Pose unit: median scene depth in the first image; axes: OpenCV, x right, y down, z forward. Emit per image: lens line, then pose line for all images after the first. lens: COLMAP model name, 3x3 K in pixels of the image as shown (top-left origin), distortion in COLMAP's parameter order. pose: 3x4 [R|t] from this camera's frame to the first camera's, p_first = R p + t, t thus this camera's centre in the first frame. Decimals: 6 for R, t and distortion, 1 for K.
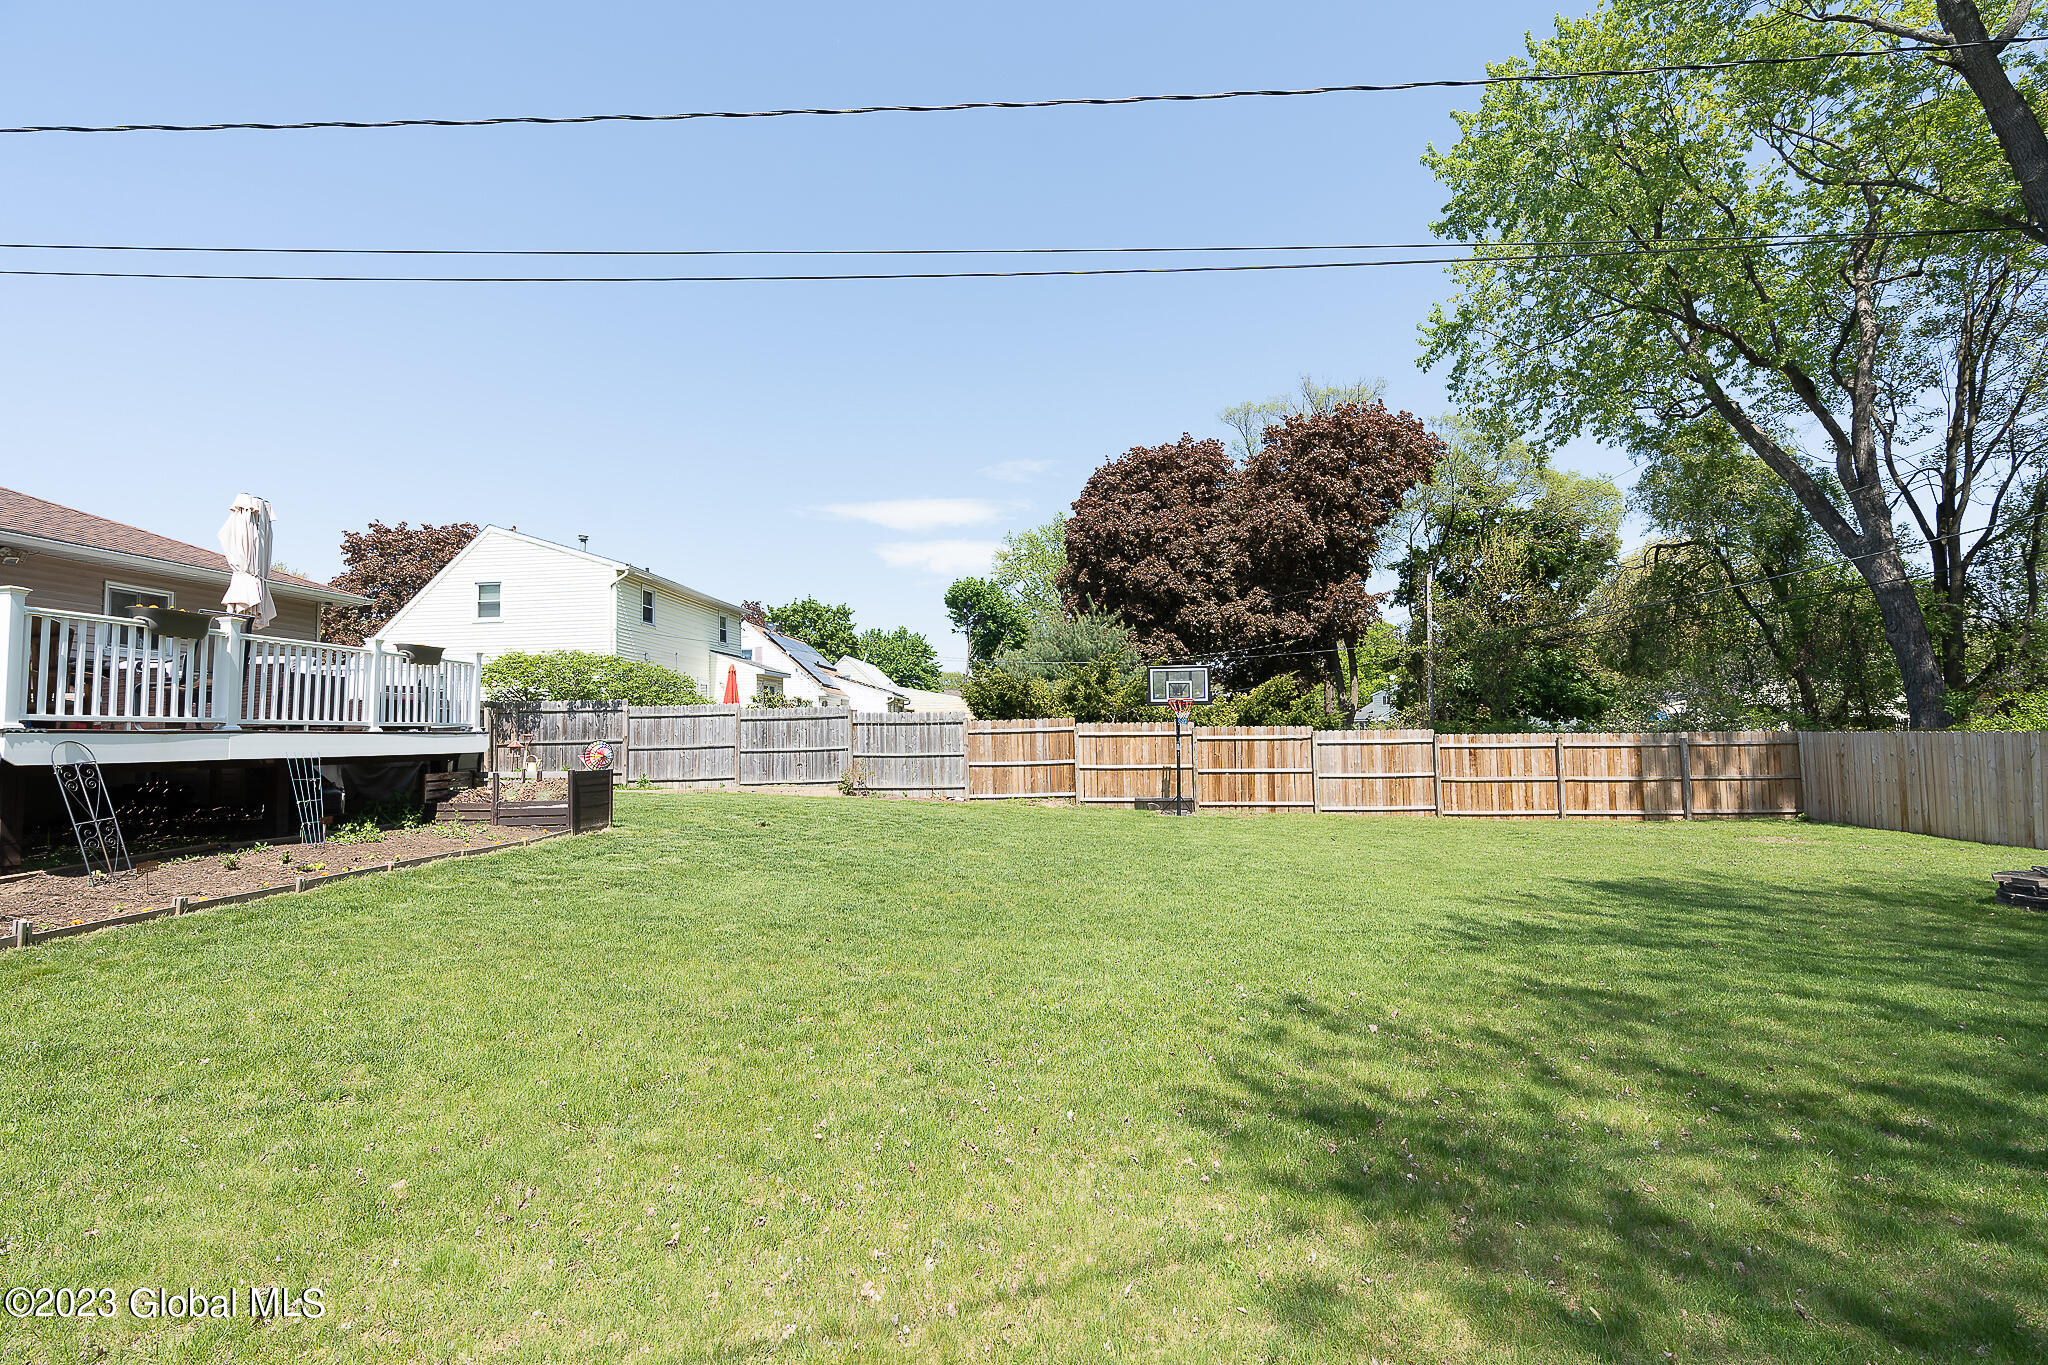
lens RADIAL K [[904.8, 0, 1027.3], [0, 904.8, 676.9], [0, 0, 1]] dist [-0.014099, 0.004296]
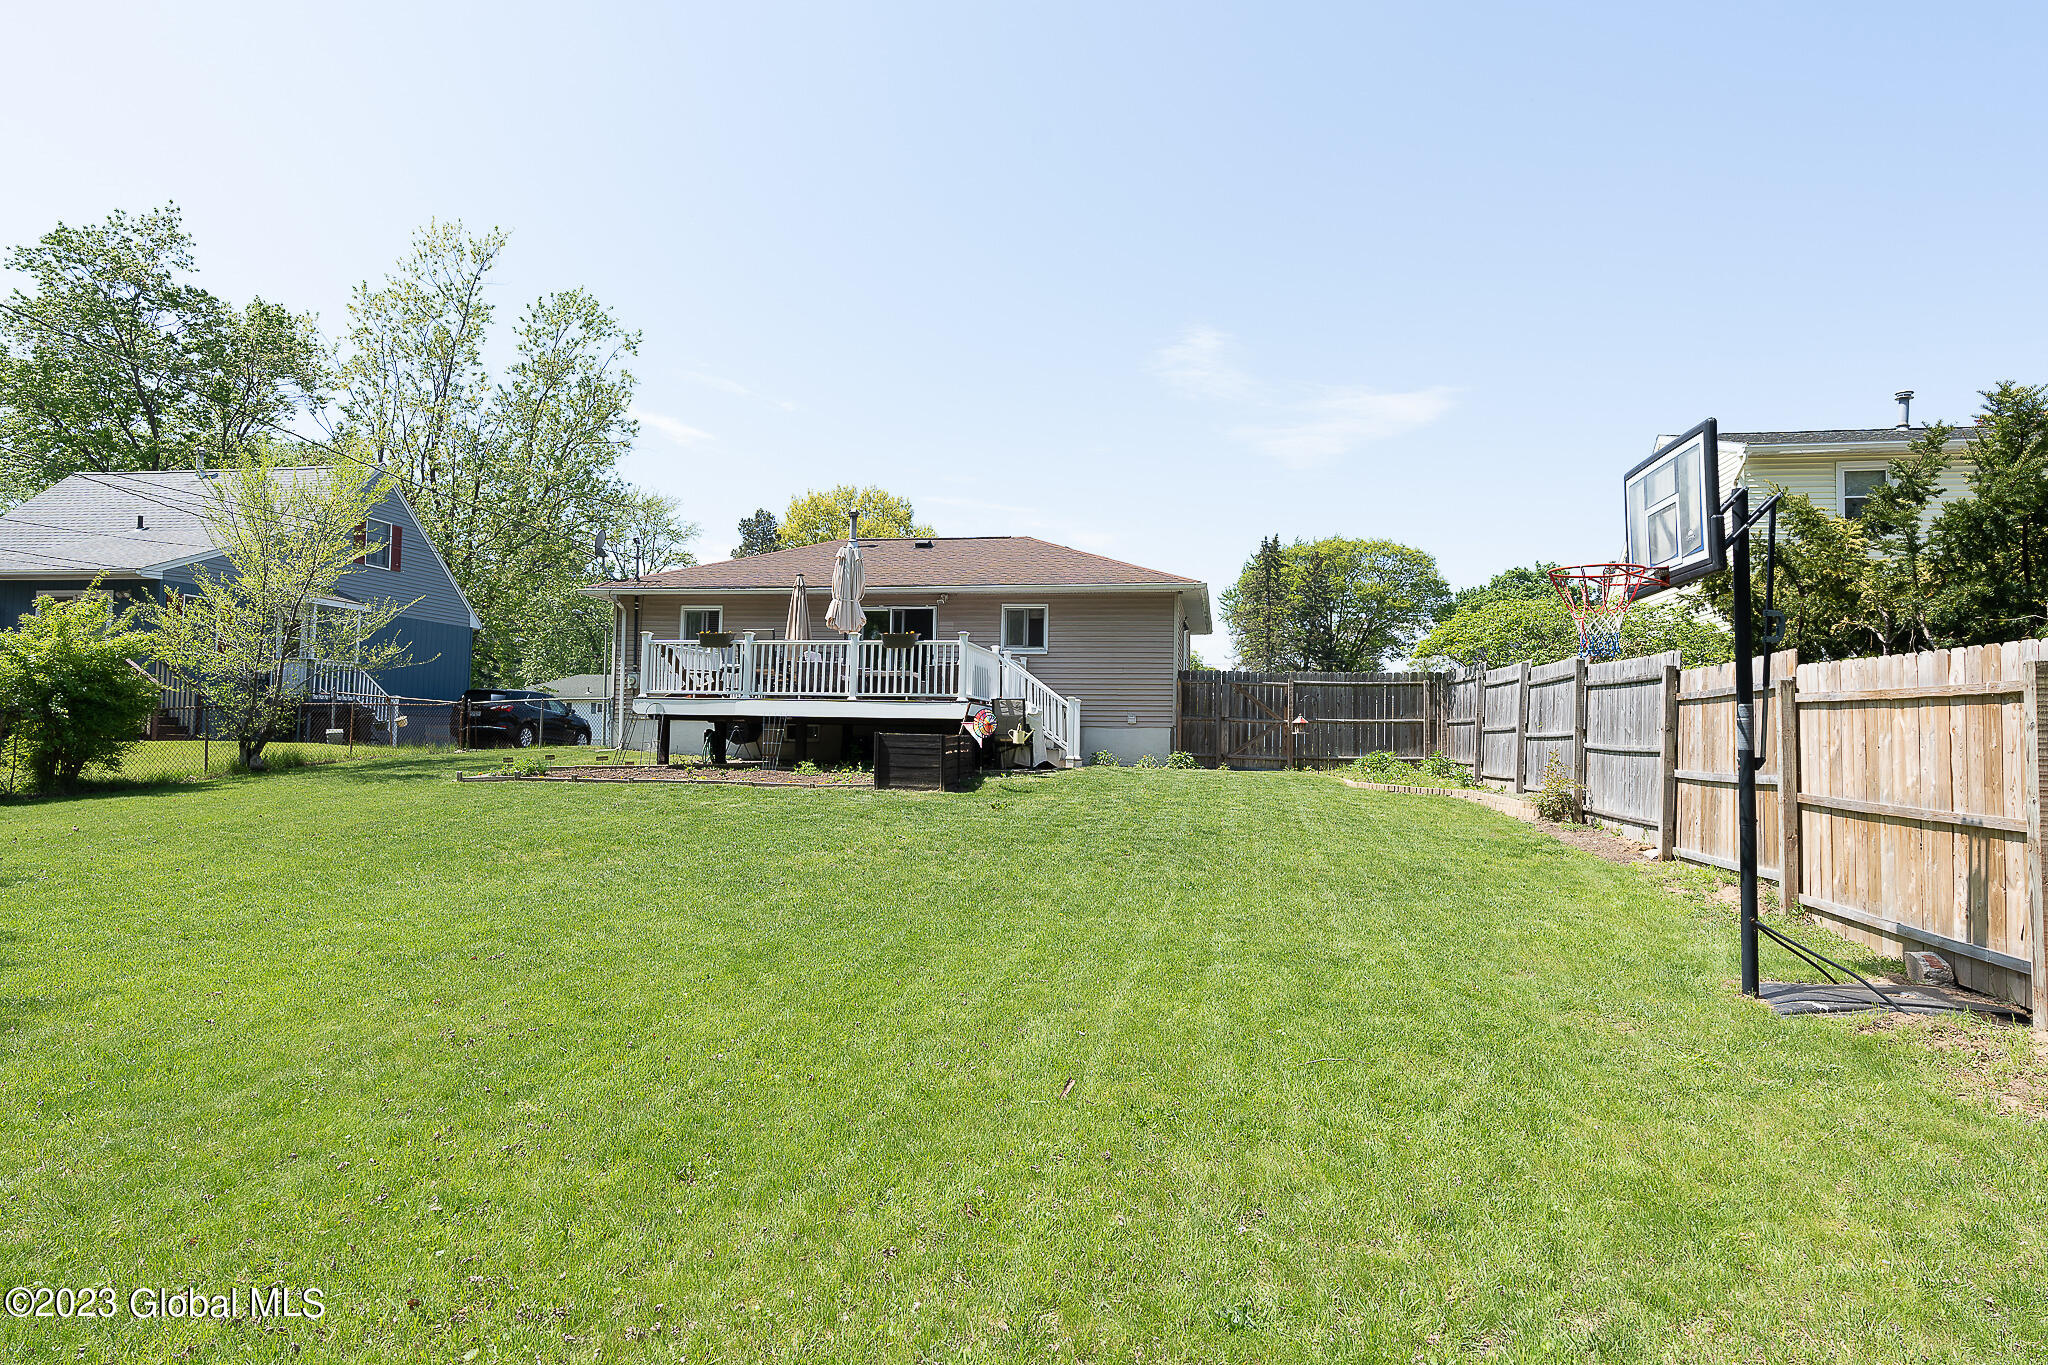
lens RADIAL K [[1123.0, 0, 1024.0], [0, 1123.0, 682.5], [0, 0, 1]] dist [-0.043619, 0.000989]
pose [[-0.126778, -0.030127, -0.991473, 0.481168], [0.048544, 0.998153, -0.036537, 0.055250], [0.990743, -0.052762, -0.125081, 0.749597]]
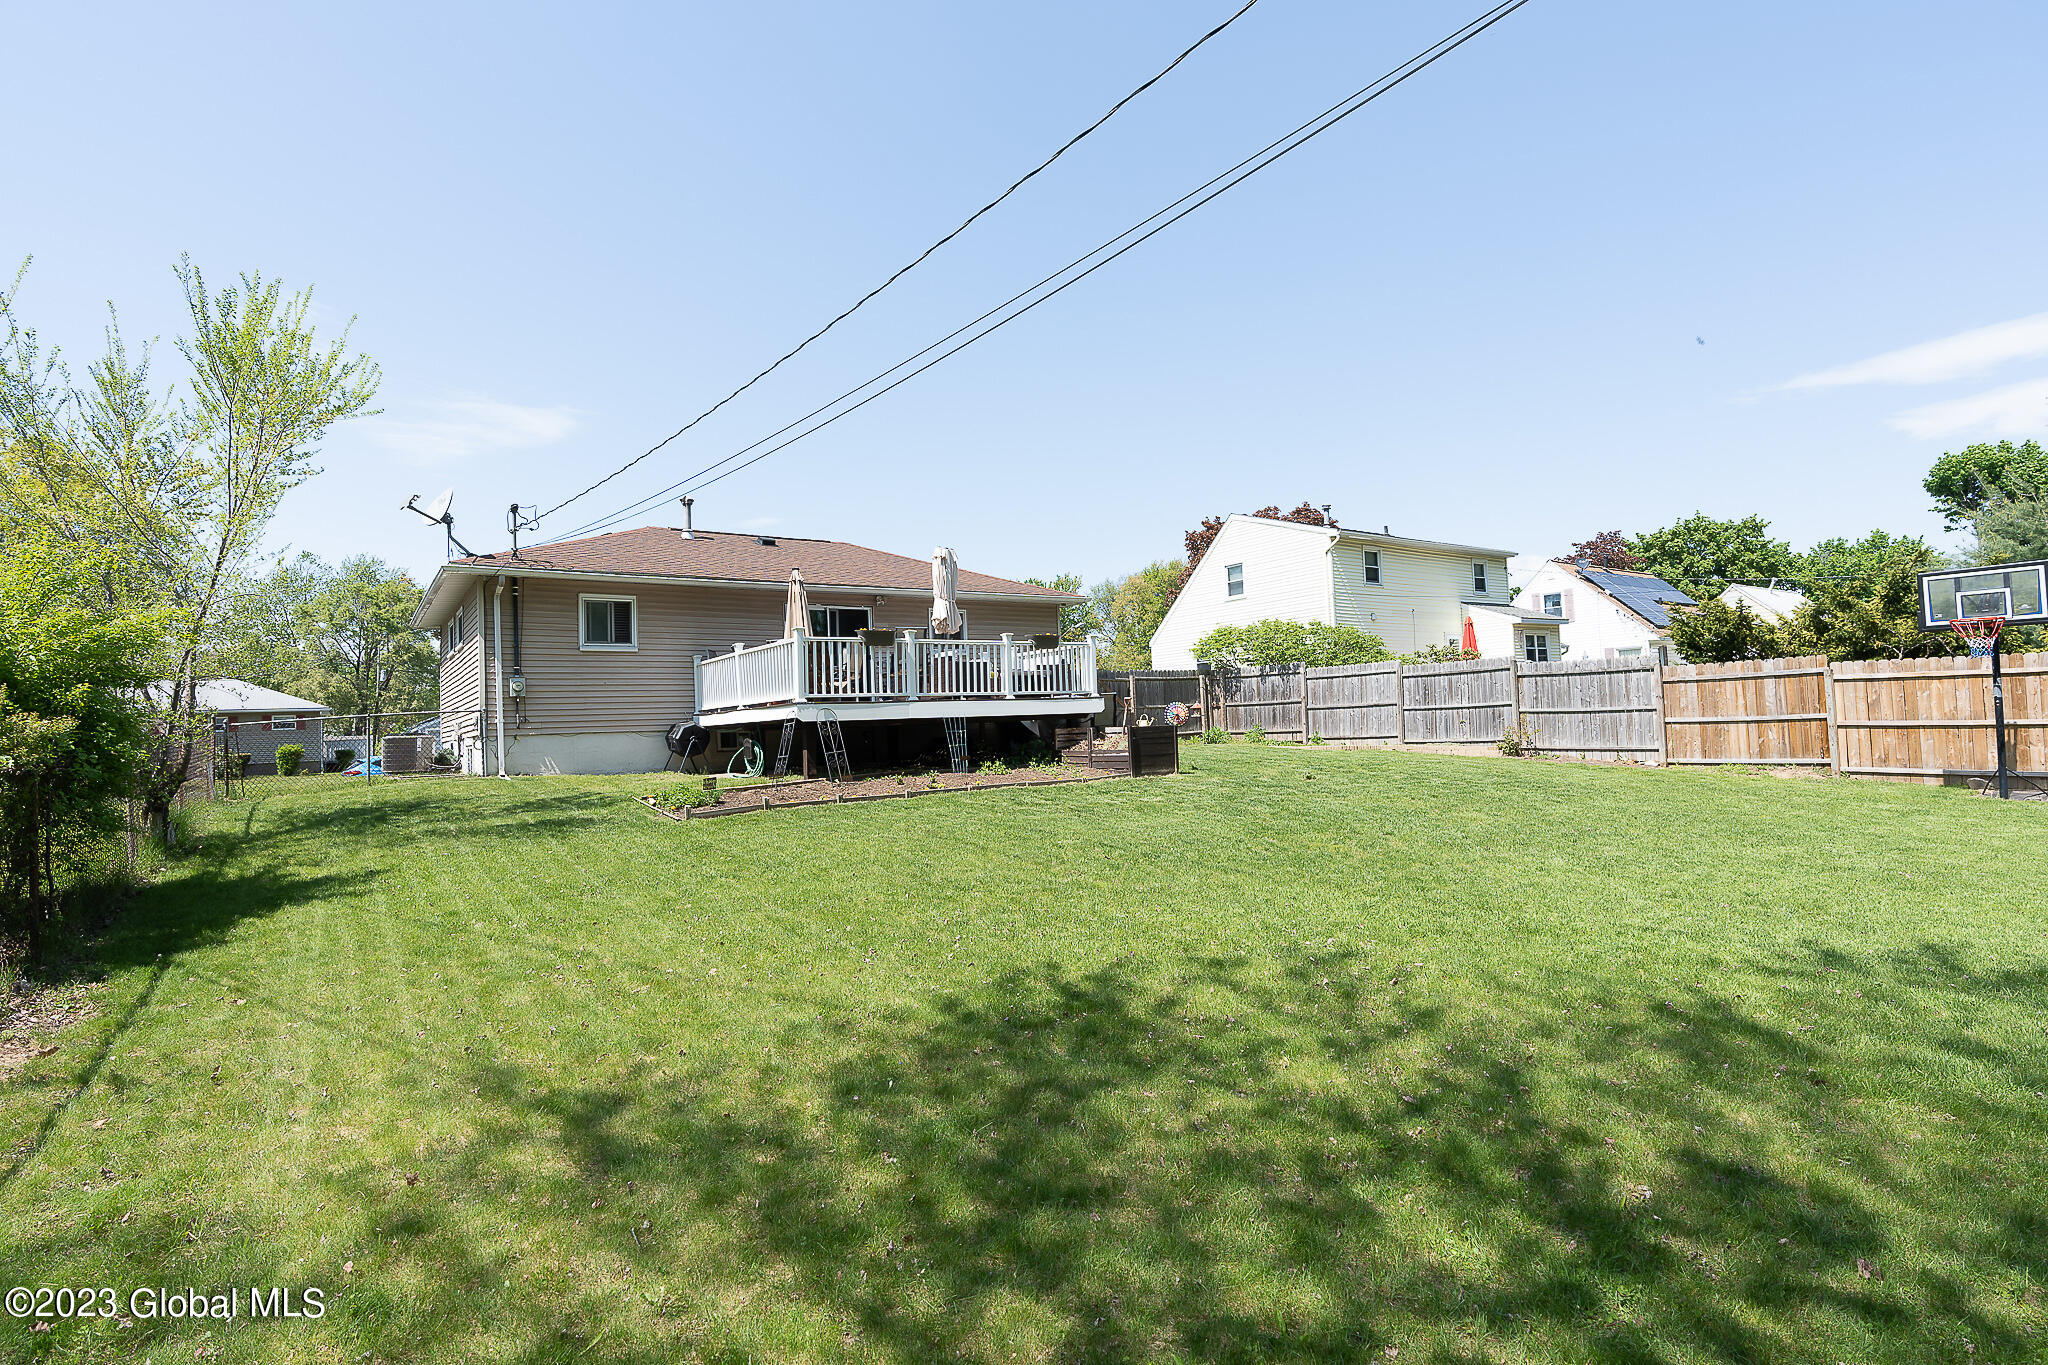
lens RADIAL K [[984.6, 0, 1063.3], [0, 984.6, 673.2], [0, 0, 1]] dist [0.002390, 0.001582]
pose [[0.635022, -0.044765, -0.771196, 0.274211], [0.076160, 0.997084, 0.004835, 0.009630], [0.768731, -0.061805, 0.636579, 0.034480]]
